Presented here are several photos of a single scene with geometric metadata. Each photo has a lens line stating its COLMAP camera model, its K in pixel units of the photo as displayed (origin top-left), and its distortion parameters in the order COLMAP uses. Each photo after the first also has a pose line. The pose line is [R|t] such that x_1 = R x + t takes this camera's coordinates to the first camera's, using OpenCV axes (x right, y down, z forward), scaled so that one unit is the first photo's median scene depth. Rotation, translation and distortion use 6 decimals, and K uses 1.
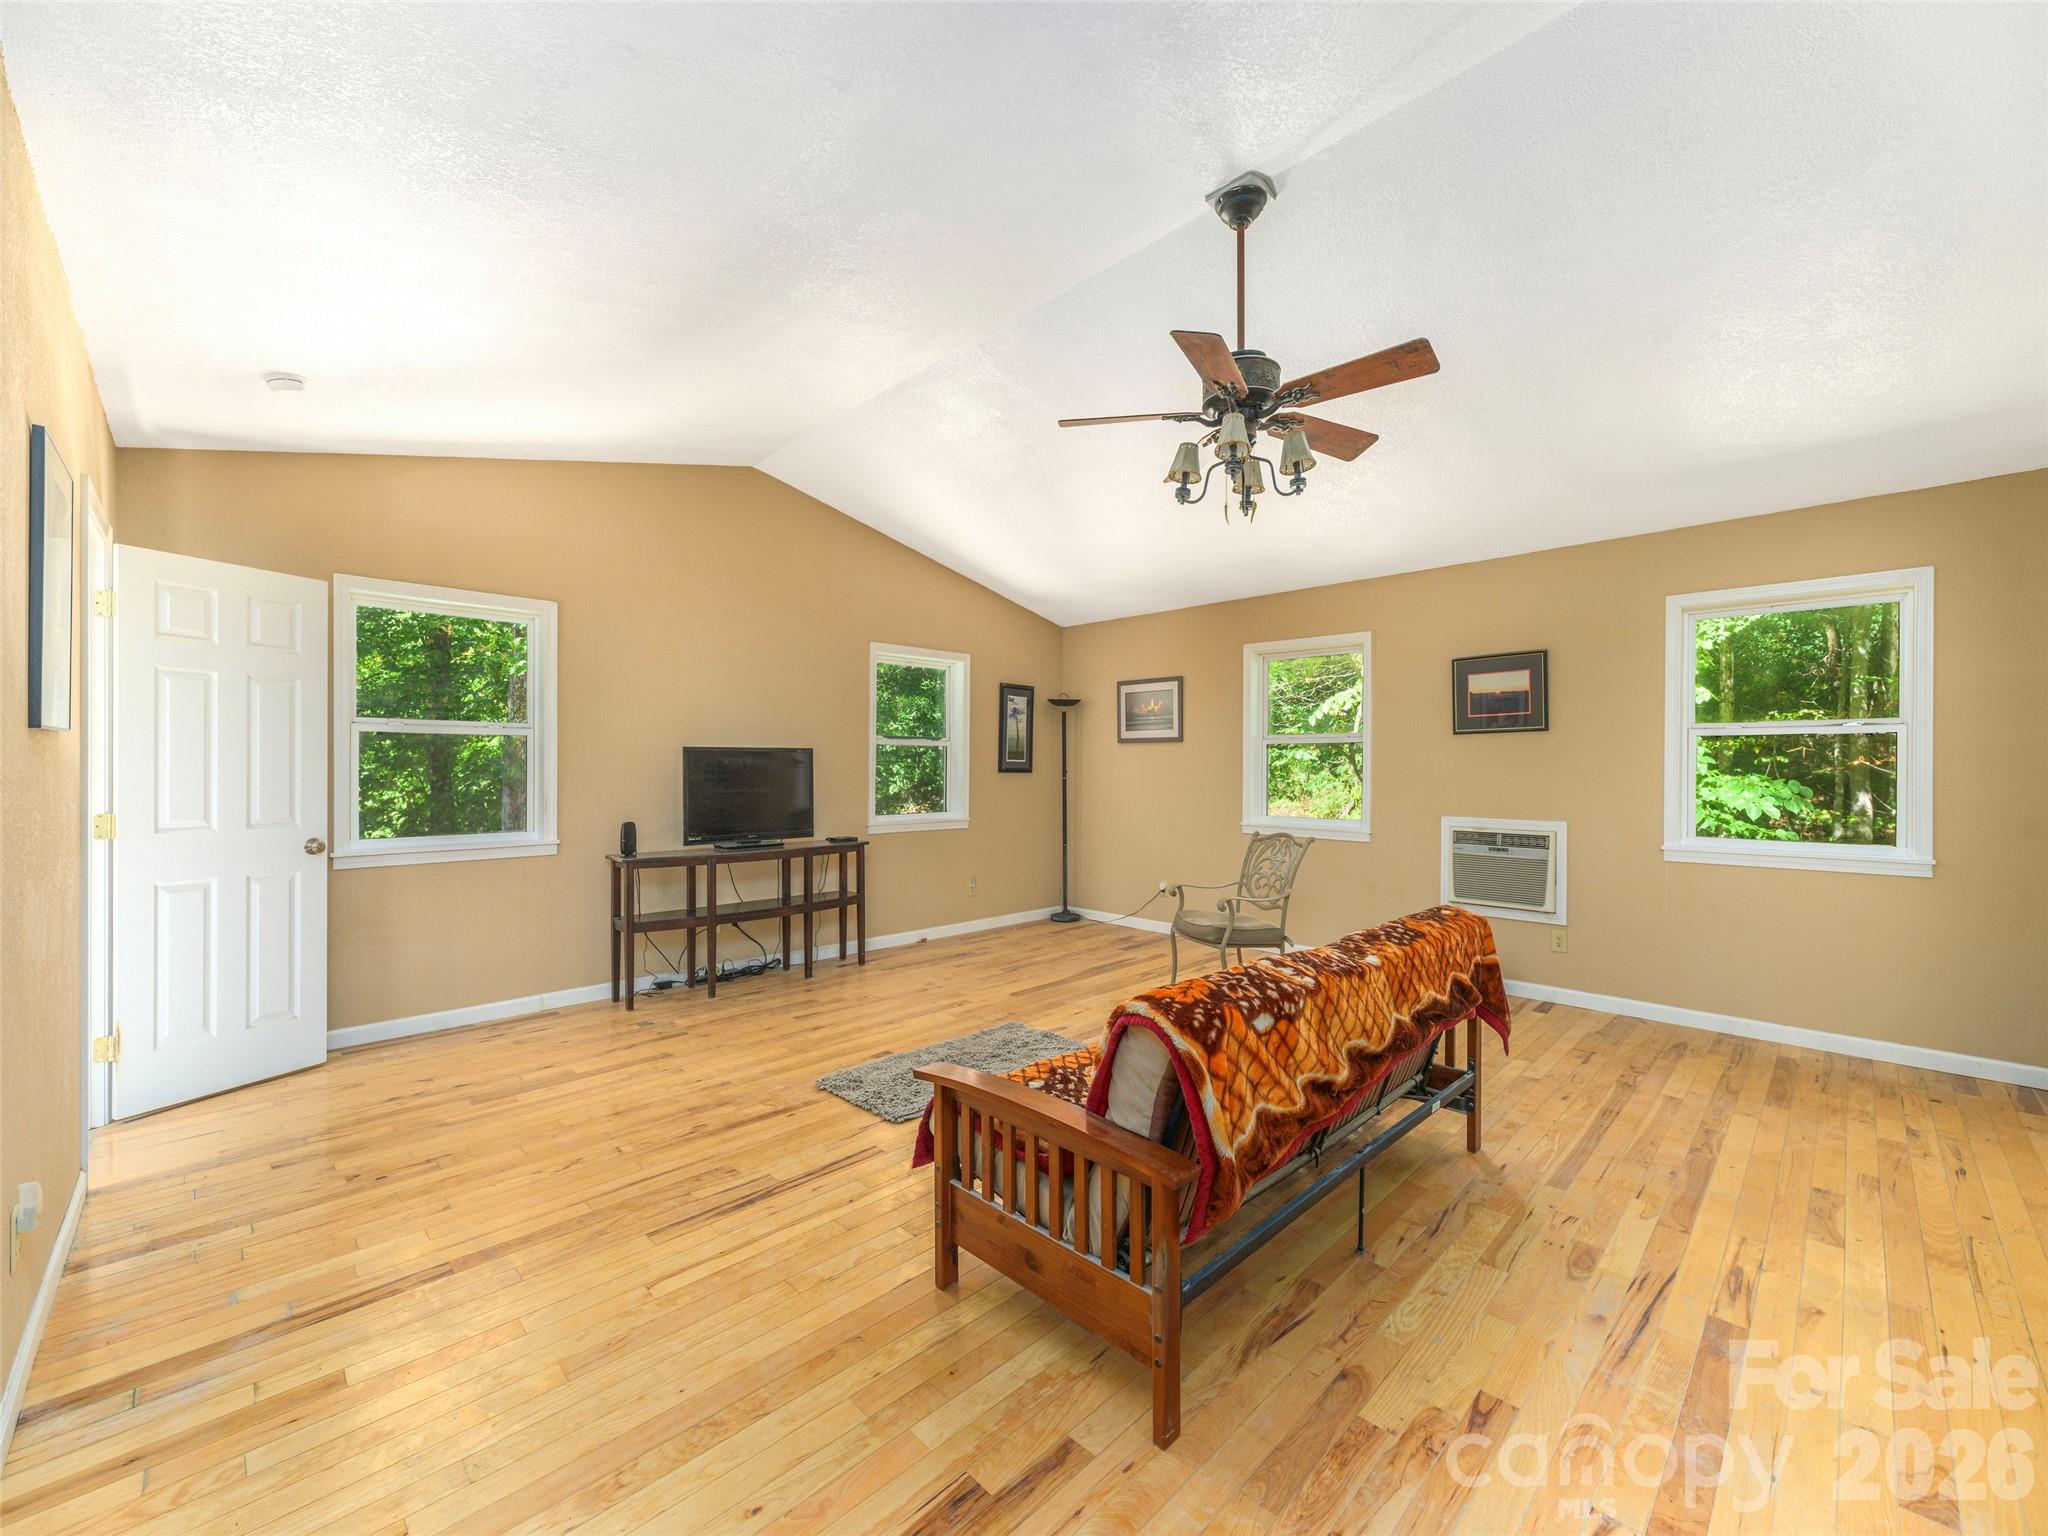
lens RADIAL K [[824.0, 0, 1024.7], [0, 824.0, 778.3], [0, 0, 1]] dist [-0.000677, -0.000735]
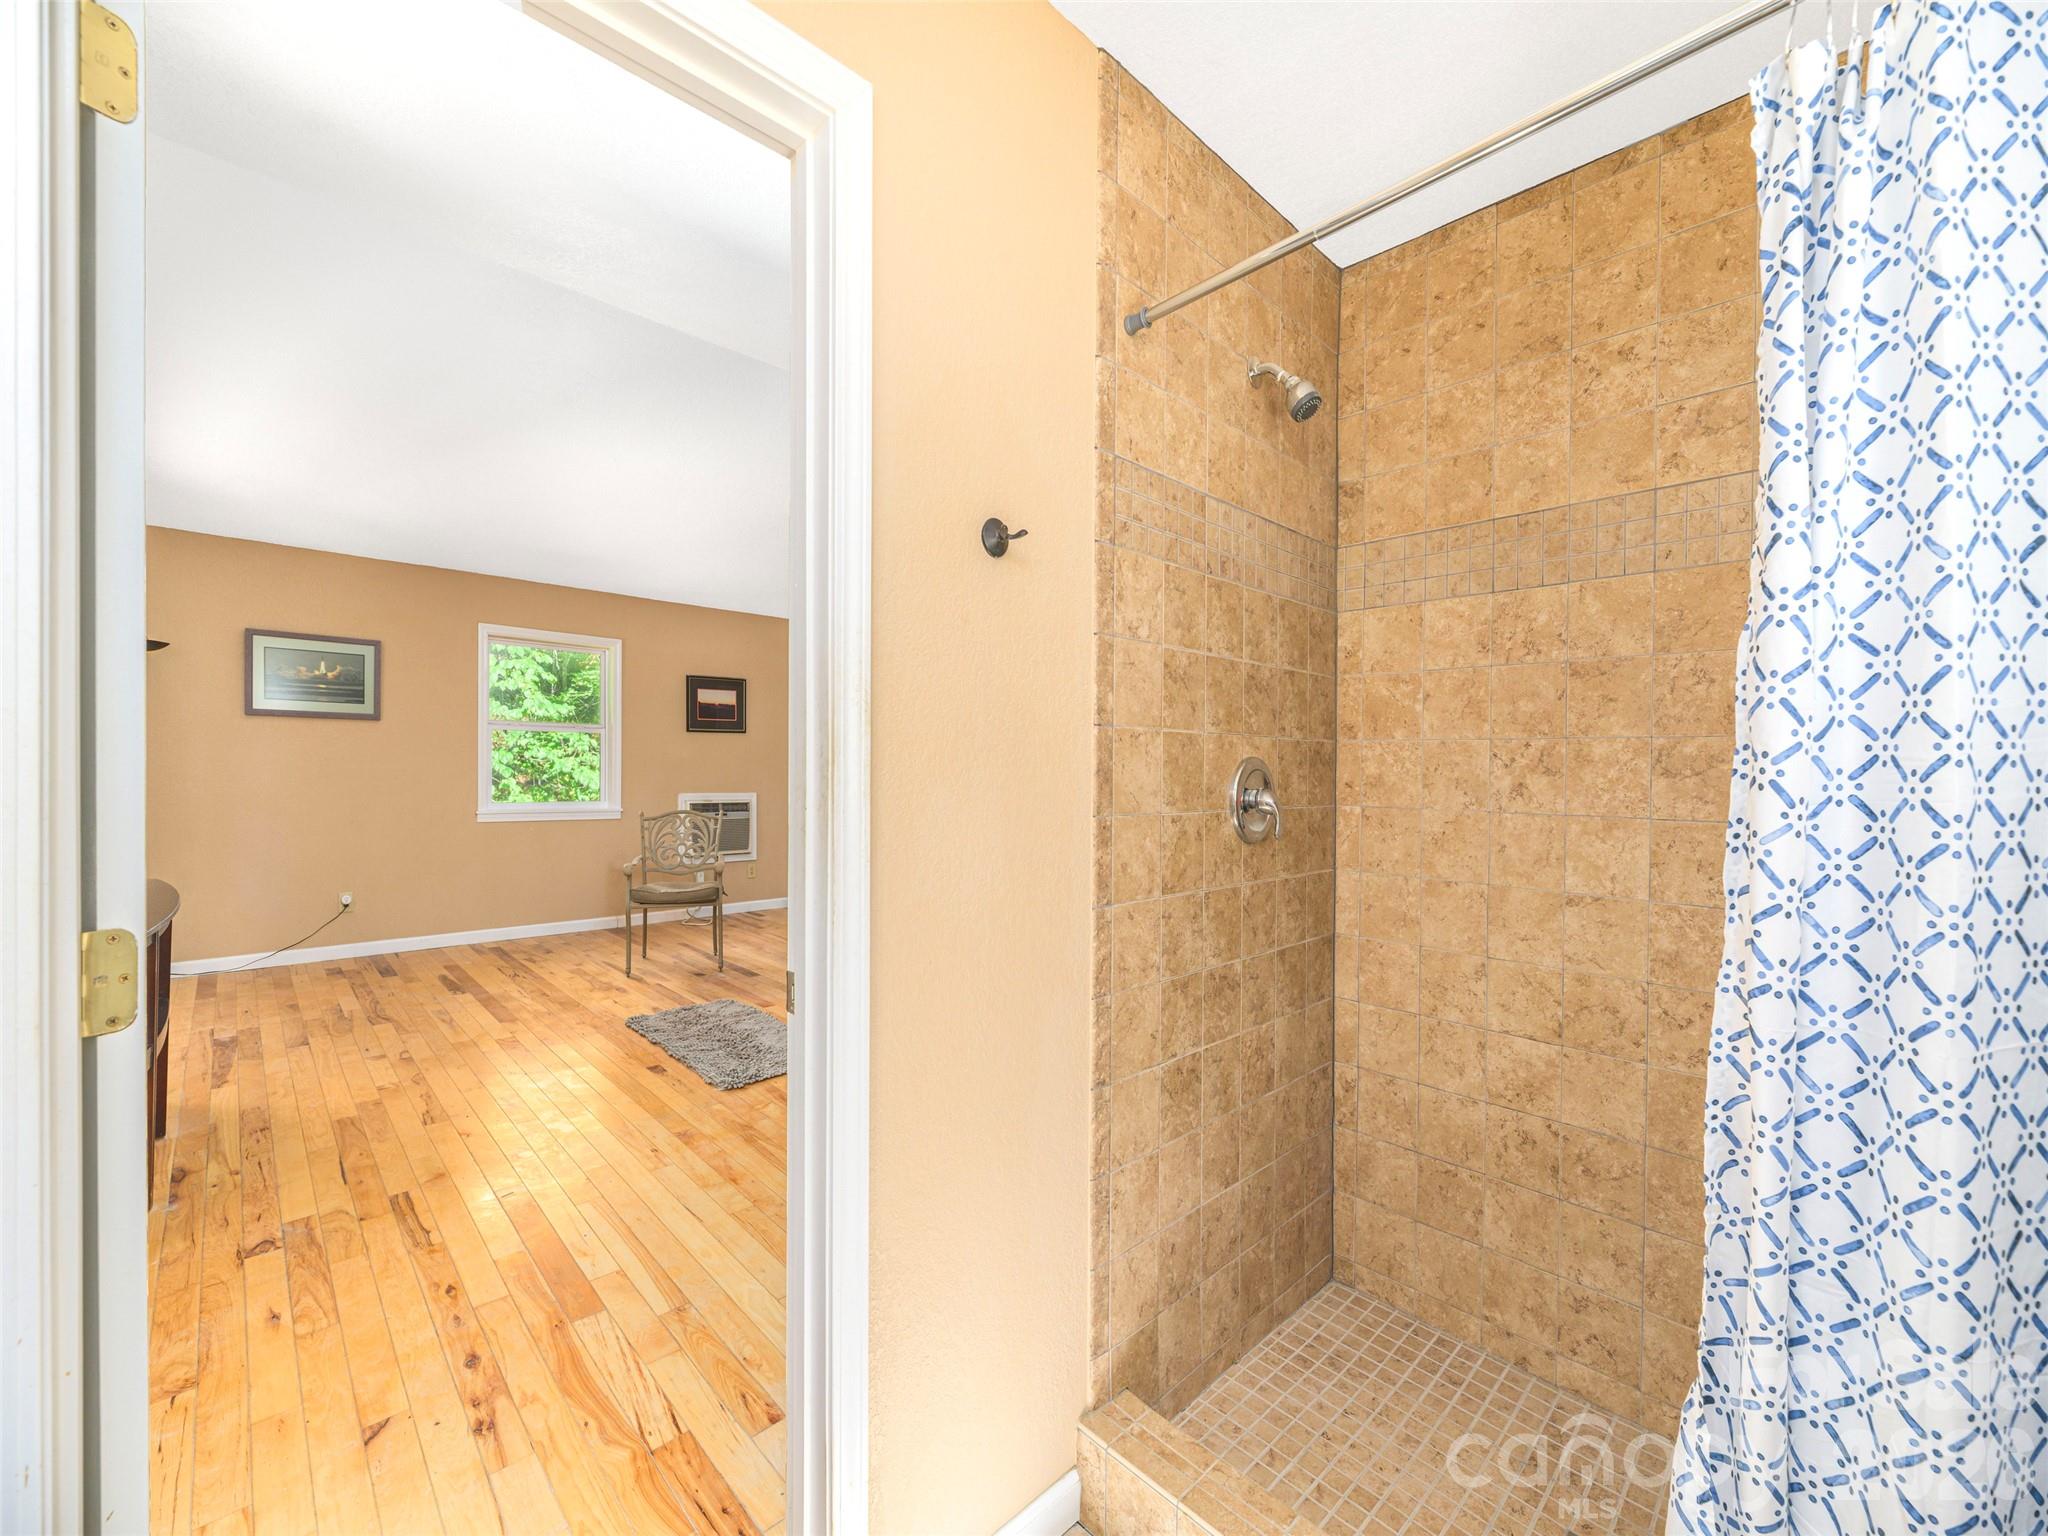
lens RADIAL K [[824.0, 0, 1024.5], [0, 824.0, 764.6], [0, 0, 1]] dist [-0.000677, -0.000735]
pose [[0.017615, -0.002980, 0.999840, -0.844328], [-0.004064, 0.999987, 0.003052, -0.006514], [-0.999837, -0.004117, 0.017602, 0.451052]]
